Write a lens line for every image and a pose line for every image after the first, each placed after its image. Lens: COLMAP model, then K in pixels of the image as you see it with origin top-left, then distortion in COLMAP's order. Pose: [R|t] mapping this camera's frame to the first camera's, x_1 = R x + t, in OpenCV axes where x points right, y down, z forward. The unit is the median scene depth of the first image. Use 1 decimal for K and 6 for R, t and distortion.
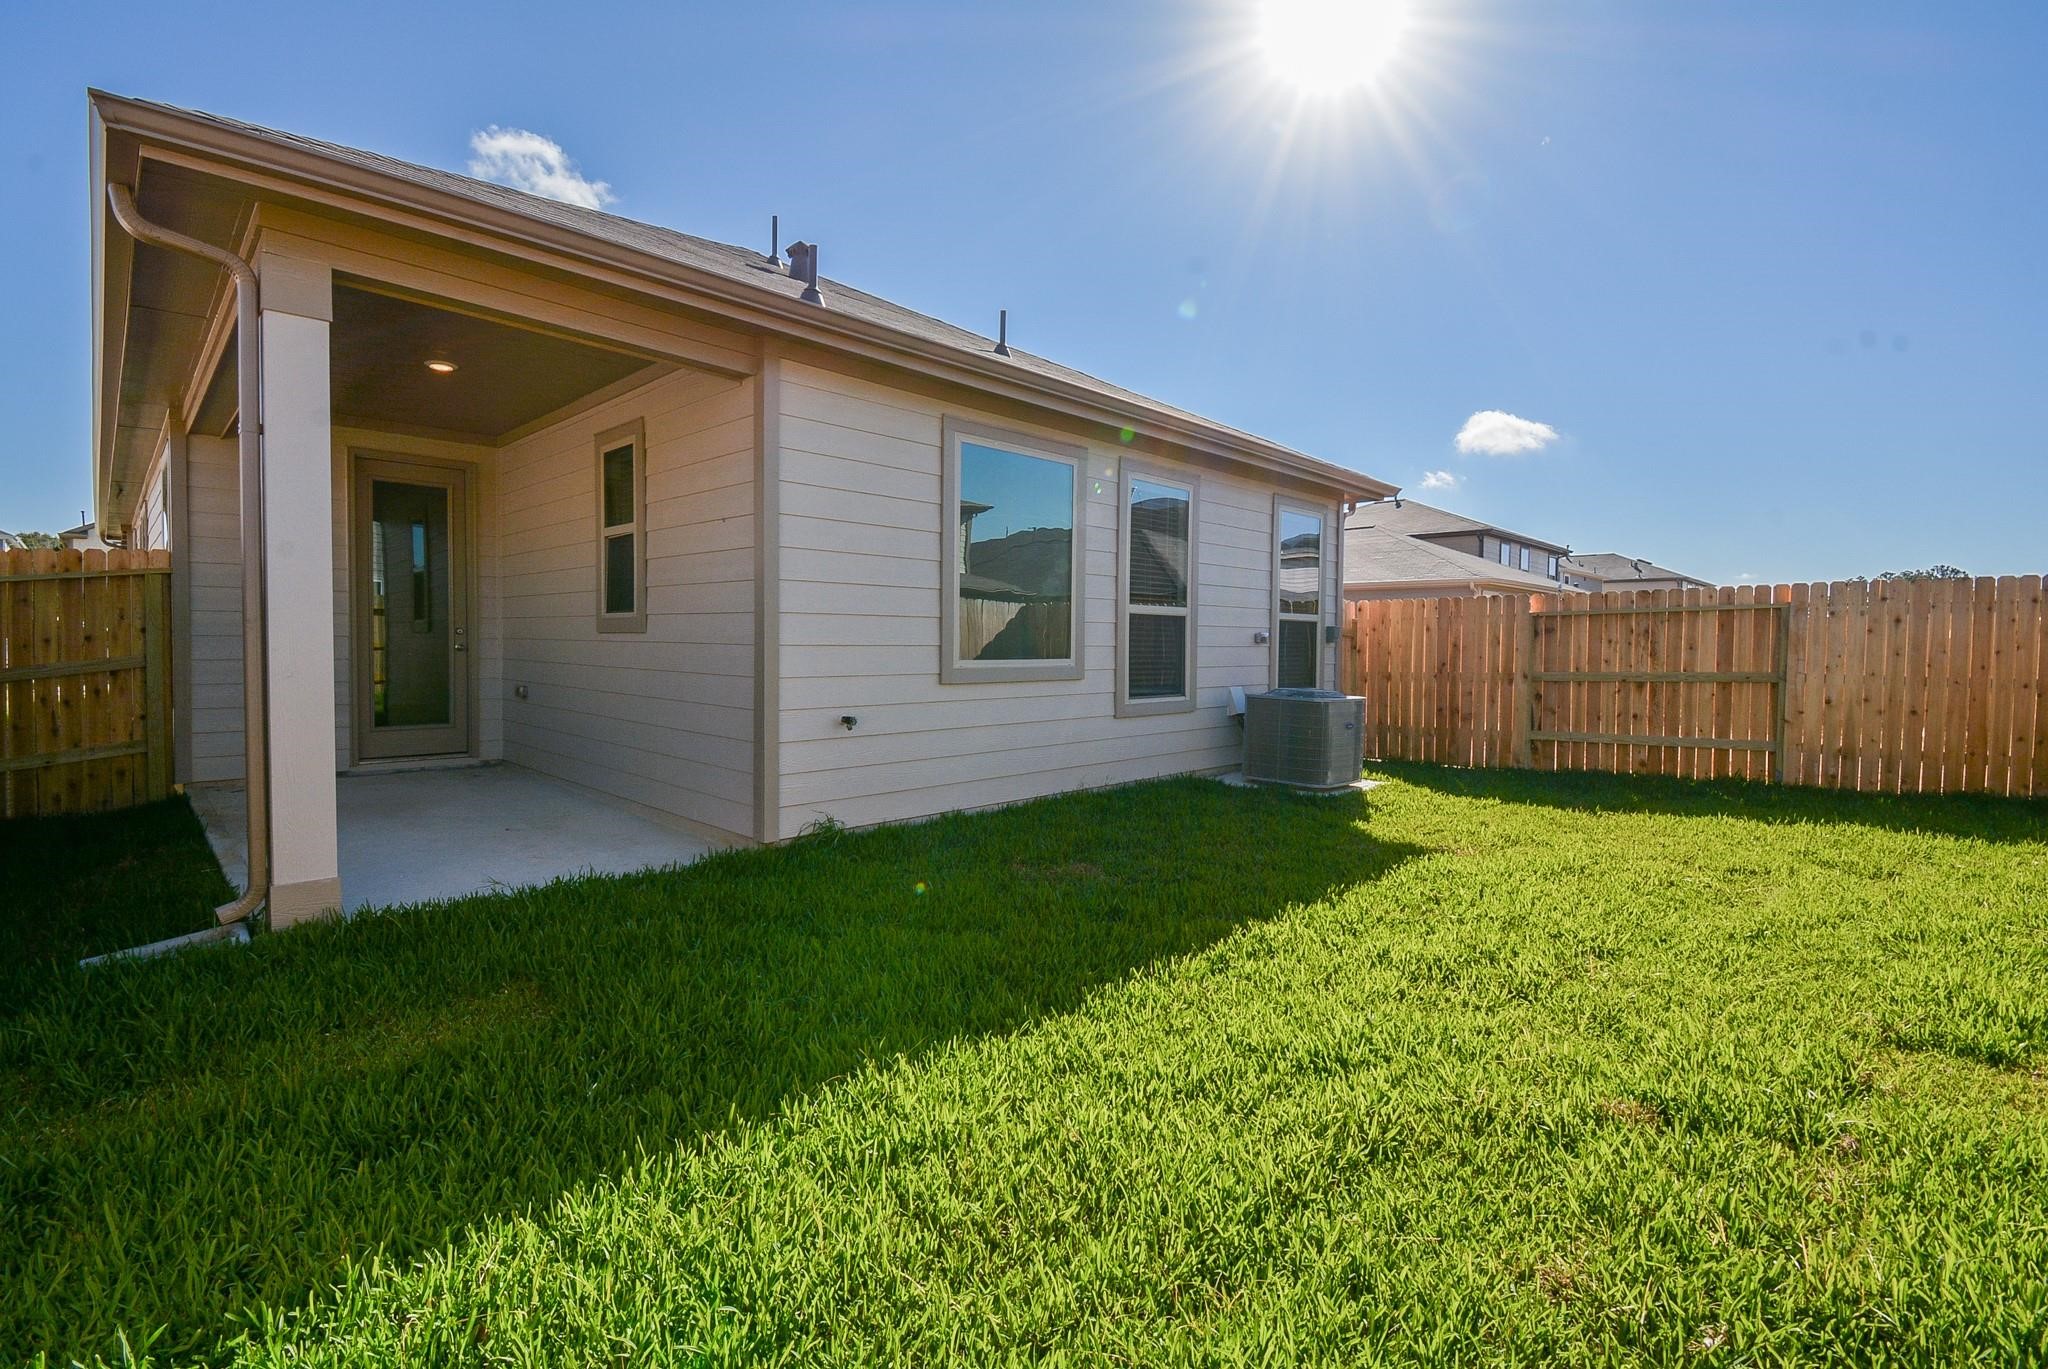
lens RADIAL K [[914.3, 0, 1017.7], [0, 914.3, 669.7], [0, 0, 1]] dist [0.009242, -0.017633]
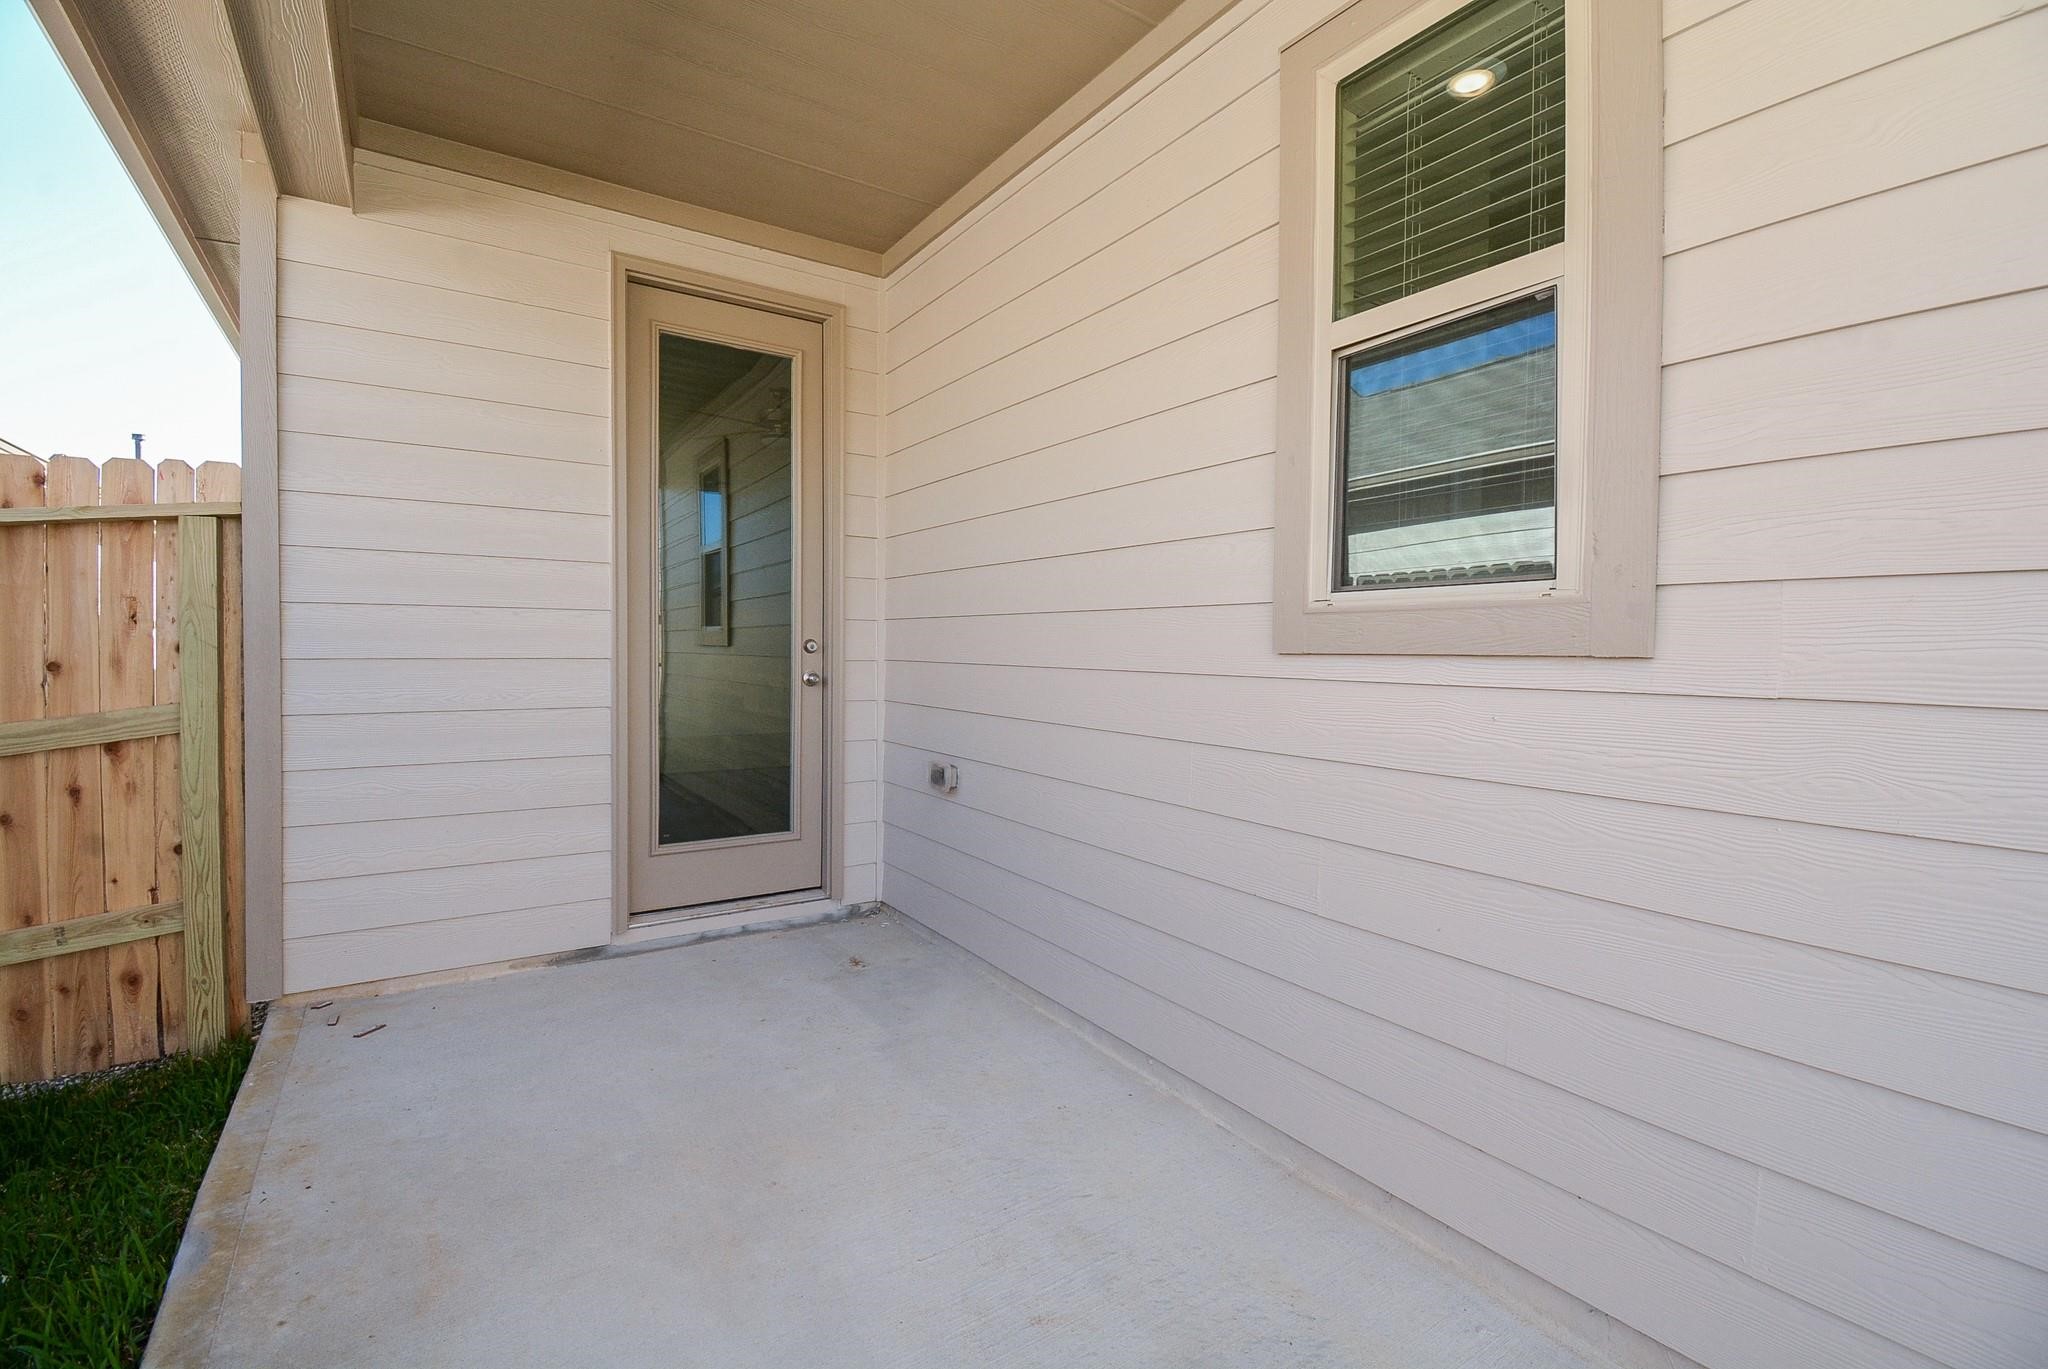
lens RADIAL K [[914.3, 0, 1029.3], [0, 914.3, 675.2], [0, 0, 1]] dist [0.009242, -0.017633]
pose [[0.977595, 0.008437, -0.210324, -0.473007], [-0.008888, 0.999960, -0.001200, -0.032799], [0.210306, 0.003042, 0.977631, 0.654390]]
